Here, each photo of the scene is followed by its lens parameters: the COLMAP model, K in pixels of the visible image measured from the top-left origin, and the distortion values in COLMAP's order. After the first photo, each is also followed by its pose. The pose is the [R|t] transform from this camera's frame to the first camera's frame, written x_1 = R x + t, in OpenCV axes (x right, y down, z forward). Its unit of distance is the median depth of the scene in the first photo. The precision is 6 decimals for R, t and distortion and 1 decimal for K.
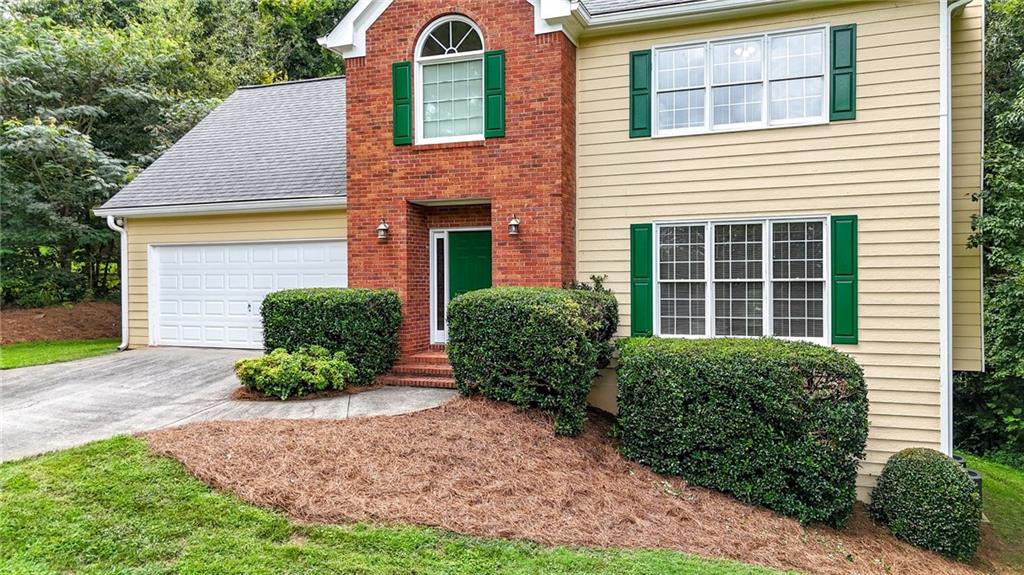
lens RADIAL K [[767.8, 0, 511.5], [0, 767.8, 294.1], [0, 0, 1]] dist [0.065224, -0.022276]
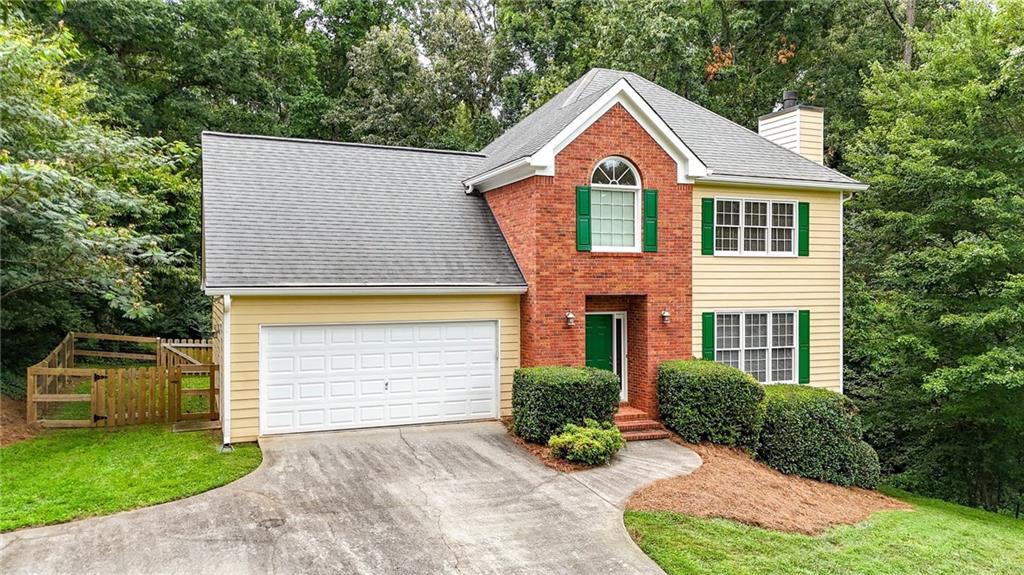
lens RADIAL K [[767.8, 0, 506.2], [0, 767.8, 288.9], [0, 0, 1]] dist [0.065224, -0.022276]
pose [[0.723010, 0.000655, 0.690837, -1.132781], [0.007183, 0.999938, -0.008466, -0.124172], [-0.690800, 0.011083, 0.722961, 0.179648]]
